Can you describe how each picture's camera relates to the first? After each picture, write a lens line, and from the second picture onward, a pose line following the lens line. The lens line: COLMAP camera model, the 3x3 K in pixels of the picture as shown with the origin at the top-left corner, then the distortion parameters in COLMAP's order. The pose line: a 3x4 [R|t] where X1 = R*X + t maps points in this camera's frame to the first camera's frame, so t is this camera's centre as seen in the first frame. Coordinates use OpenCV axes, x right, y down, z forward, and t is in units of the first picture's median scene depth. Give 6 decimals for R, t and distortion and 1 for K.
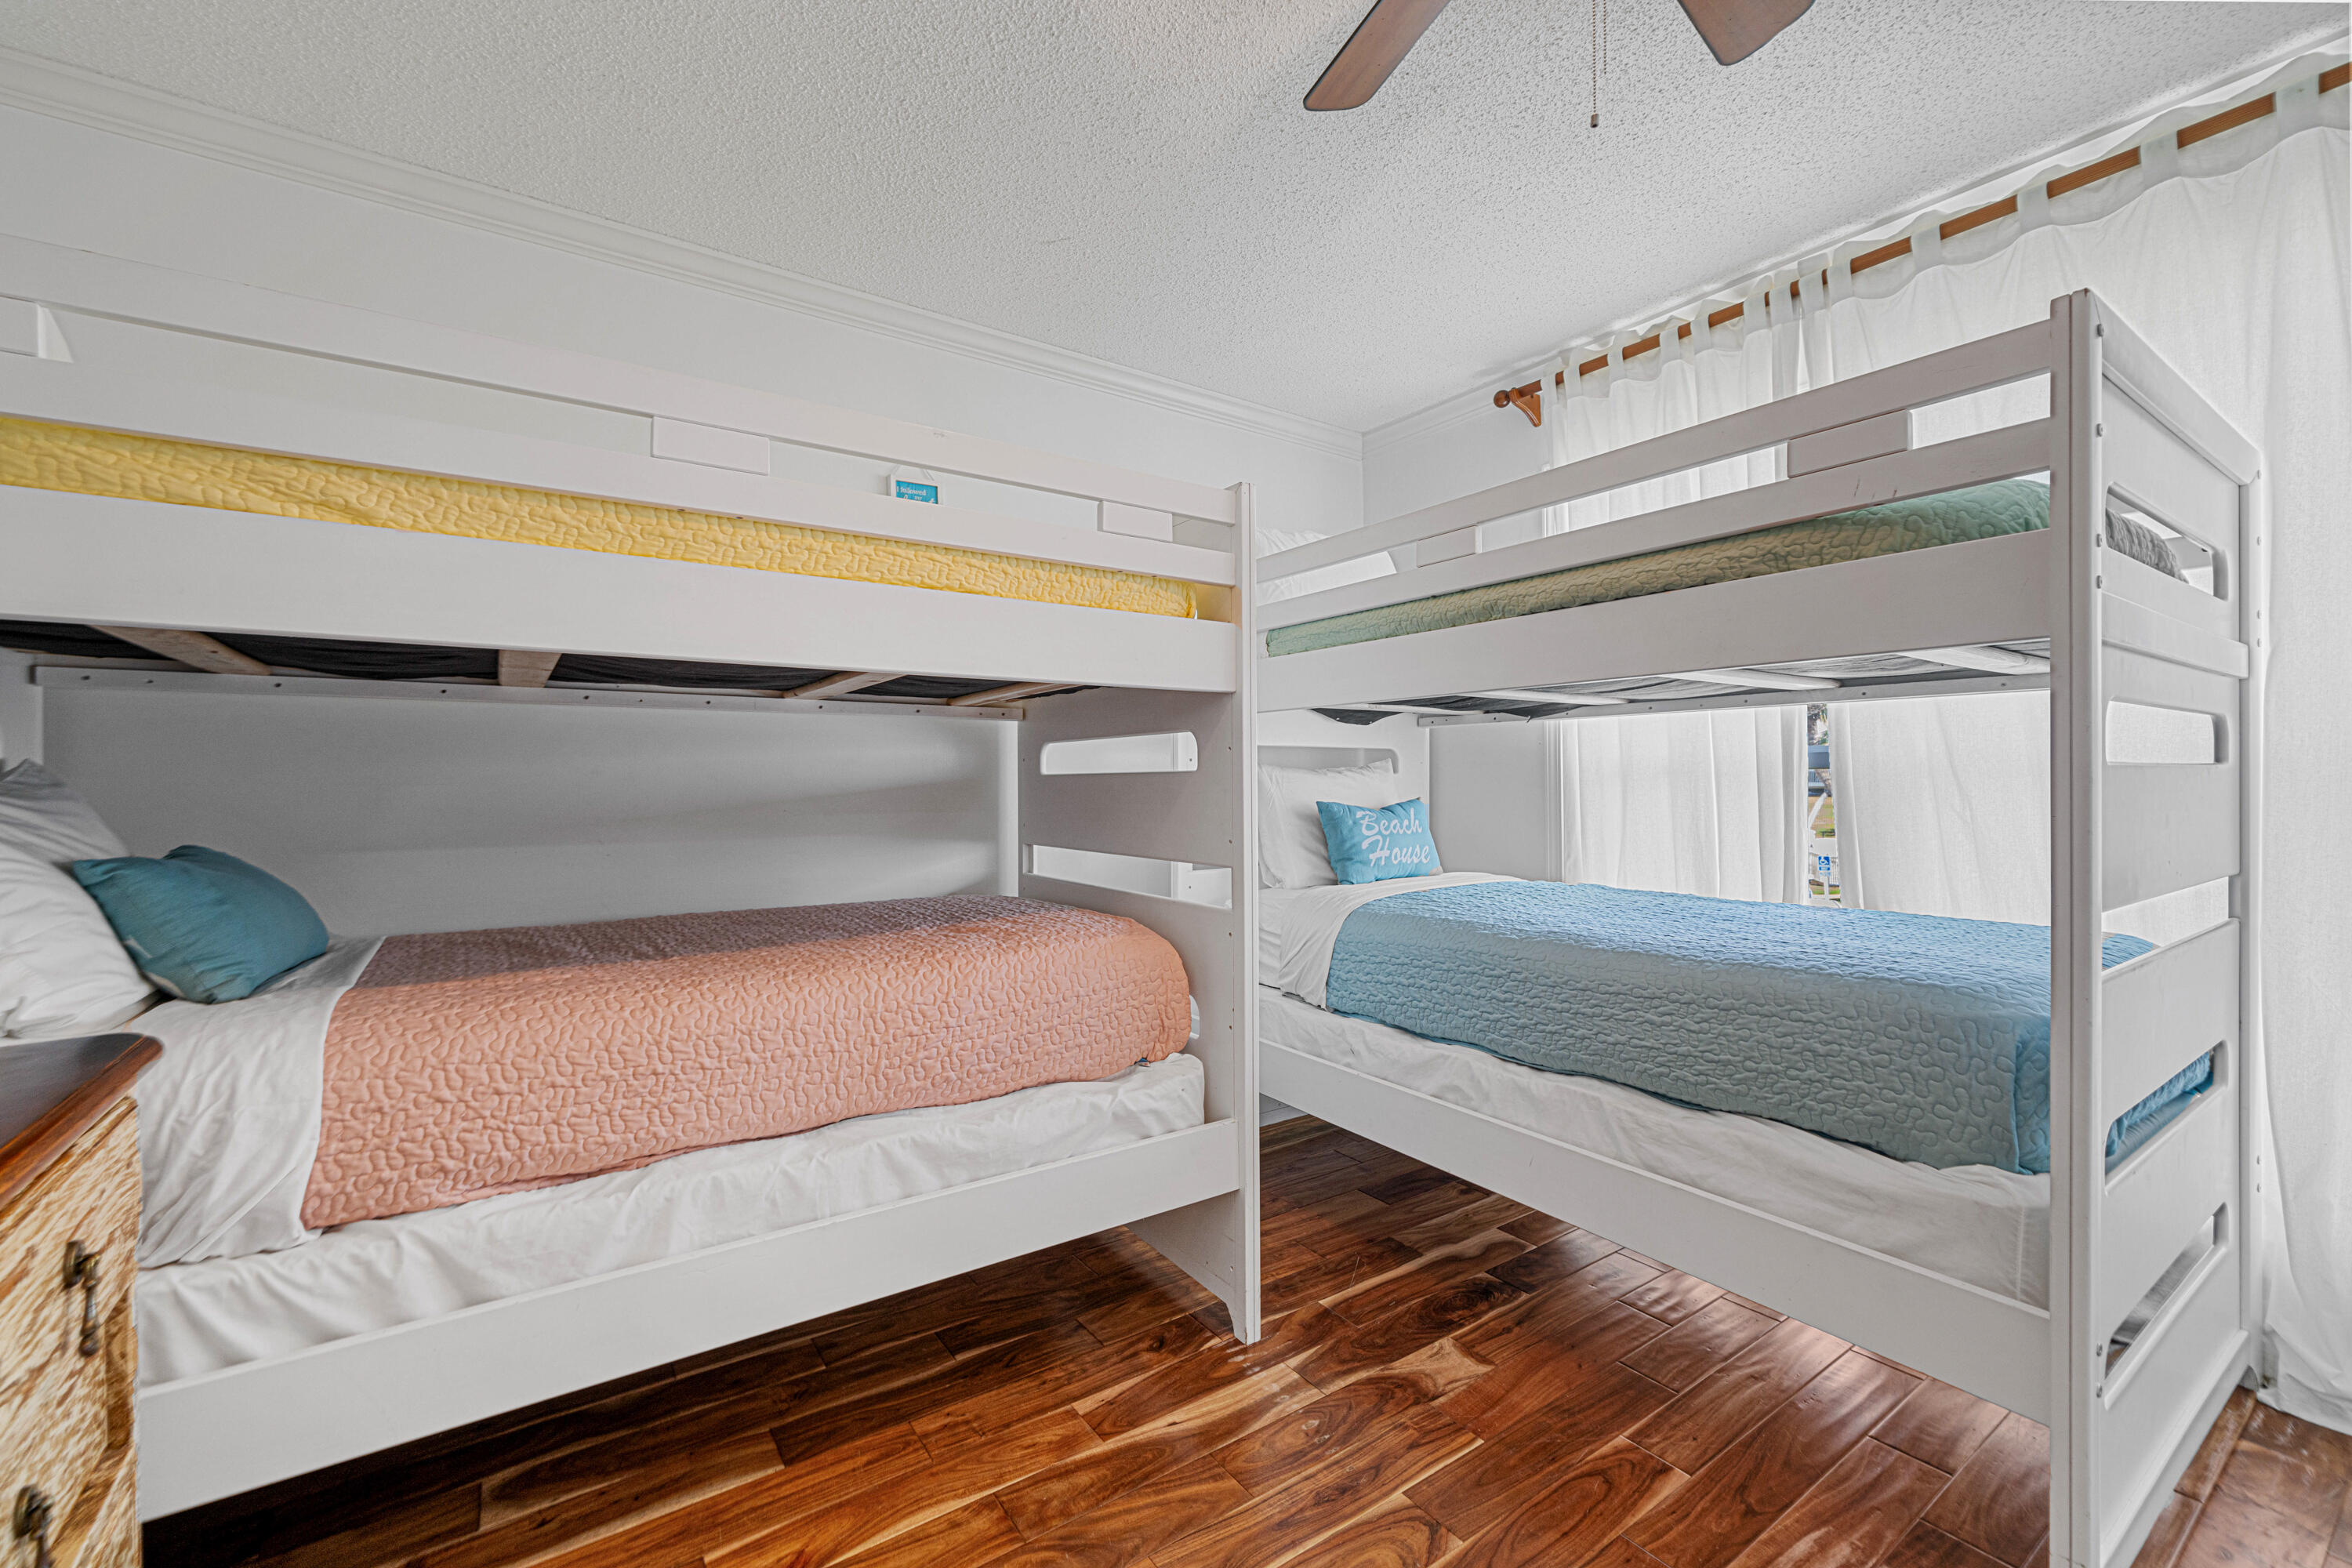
lens RADIAL K [[960.8, 0, 1177.0], [0, 960.8, 764.7], [0, 0, 1]] dist [0.001363, 0.000048]
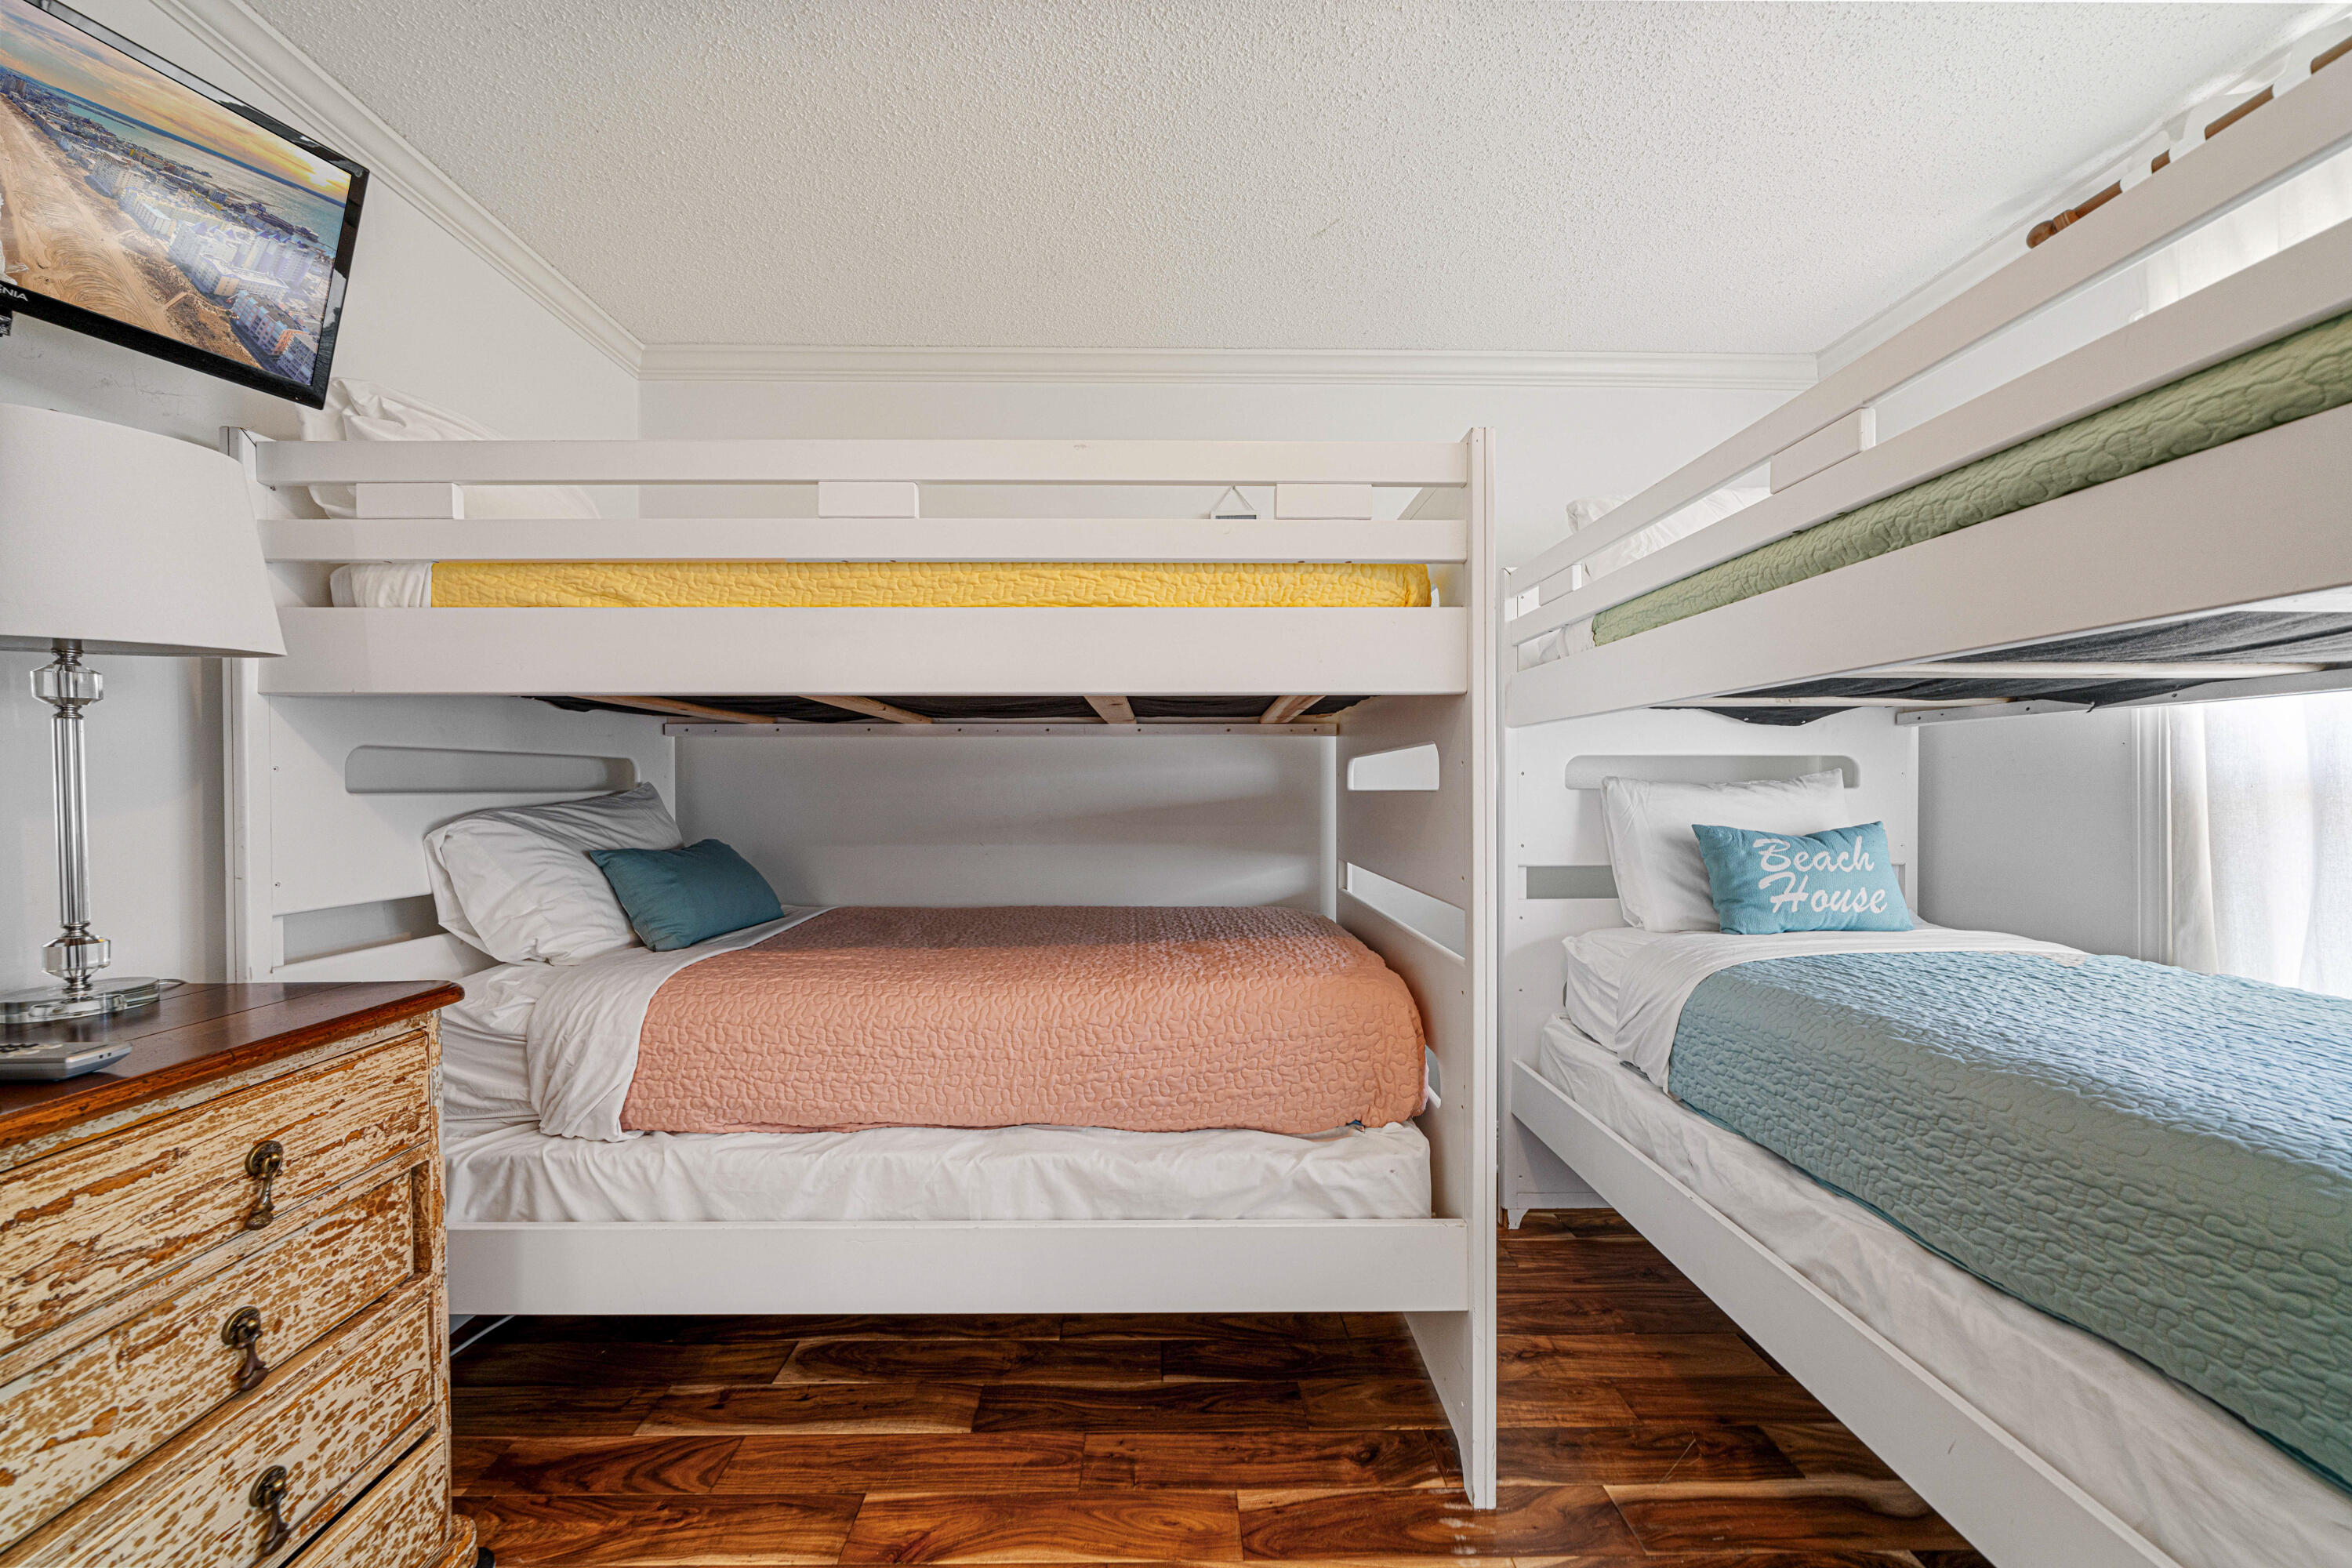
lens RADIAL K [[802.7, 0, 1176.0], [0, 802.7, 784.0], [0, 0, 1]] dist [-0.002115, -0.000099]
pose [[0.831665, -0.000574, -0.555278, 0.245108], [0.007640, 0.999917, 0.010410, -0.008879], [0.555226, -0.012900, 0.831600, 0.325024]]
